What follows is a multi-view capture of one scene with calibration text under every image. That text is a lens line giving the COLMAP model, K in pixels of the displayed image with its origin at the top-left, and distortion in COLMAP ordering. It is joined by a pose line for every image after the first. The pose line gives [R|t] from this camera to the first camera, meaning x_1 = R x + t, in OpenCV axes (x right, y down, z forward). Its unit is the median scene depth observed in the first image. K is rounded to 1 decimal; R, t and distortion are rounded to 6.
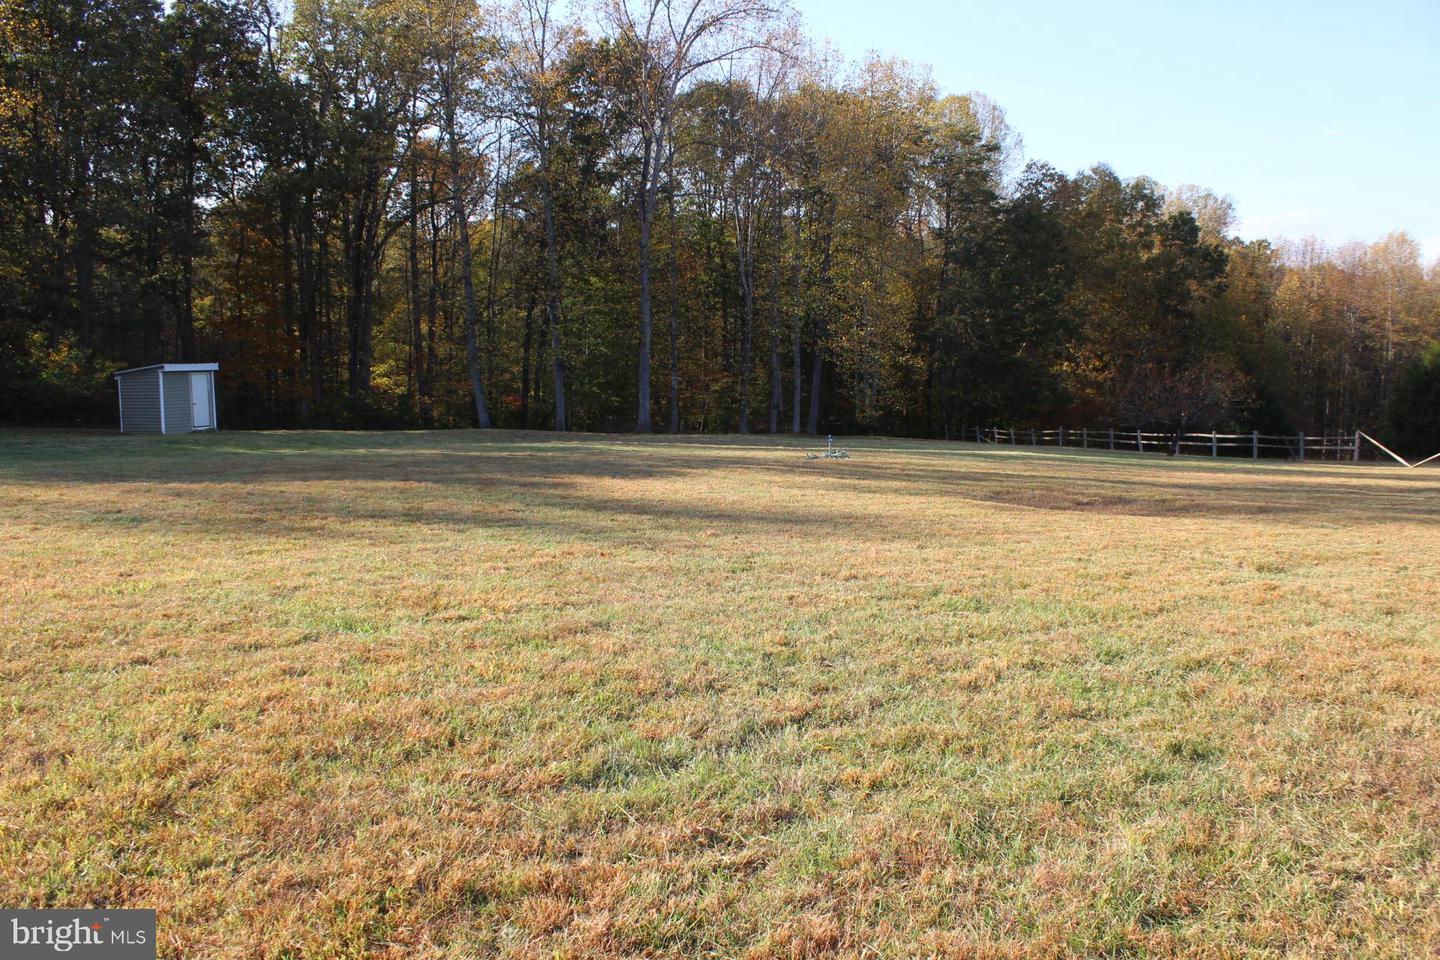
lens RADIAL K [[1231.8, 0, 721.9], [0, 1231.8, 489.1], [0, 0, 1]] dist [-0.165665, 0.161253]
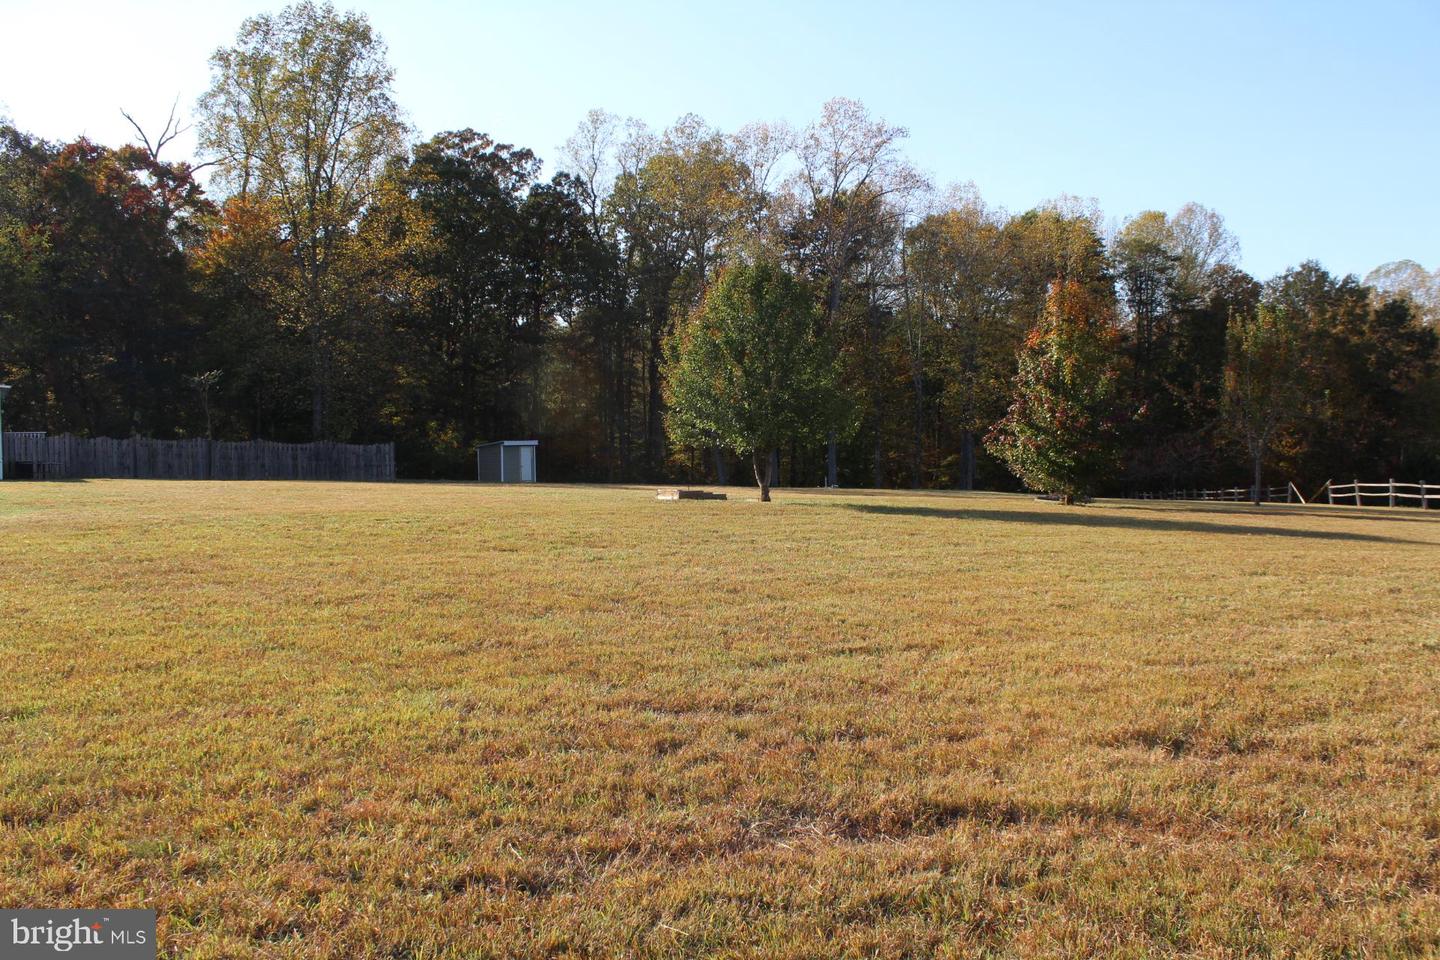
lens RADIAL K [[1231.8, 0, 712.1], [0, 1231.8, 487.1], [0, 0, 1]] dist [-0.165665, 0.161253]
pose [[0.952907, 0.003488, -0.303241, 0.224809], [-0.024534, 0.997543, -0.065622, 0.043716], [0.302267, 0.069971, 0.950652, -0.356601]]
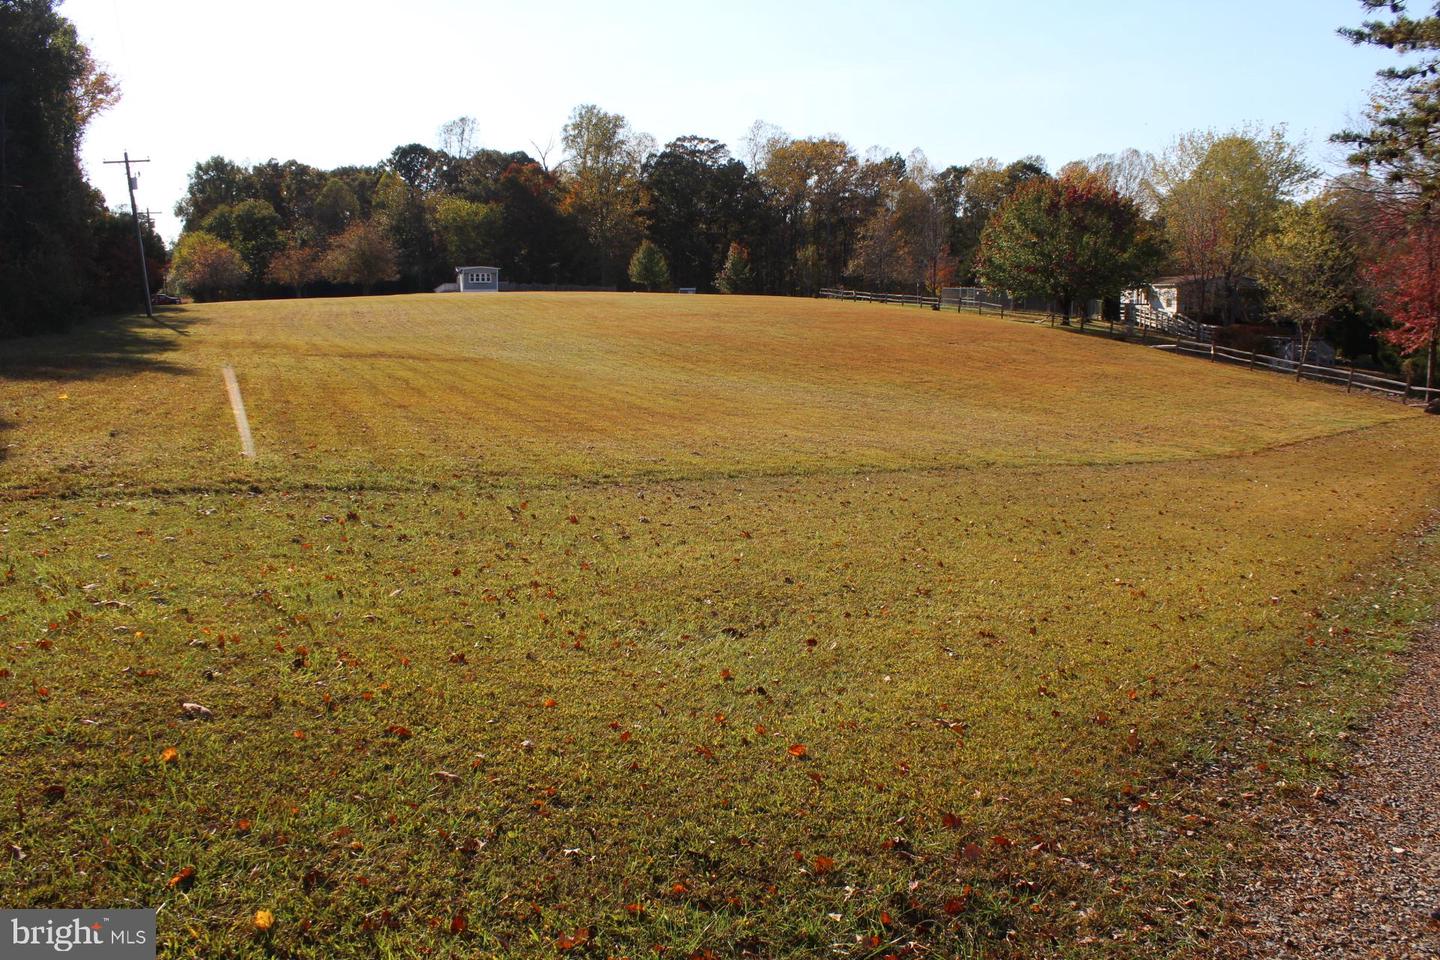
lens RADIAL K [[1231.8, 0, 728.6], [0, 1231.8, 490.2], [0, 0, 1]] dist [-0.165665, 0.161253]
pose [[0.820685, 0.084010, -0.565171, 1.492689], [-0.062506, 0.996396, 0.057344, 0.235748], [0.567951, -0.011735, 0.822978, -1.657300]]
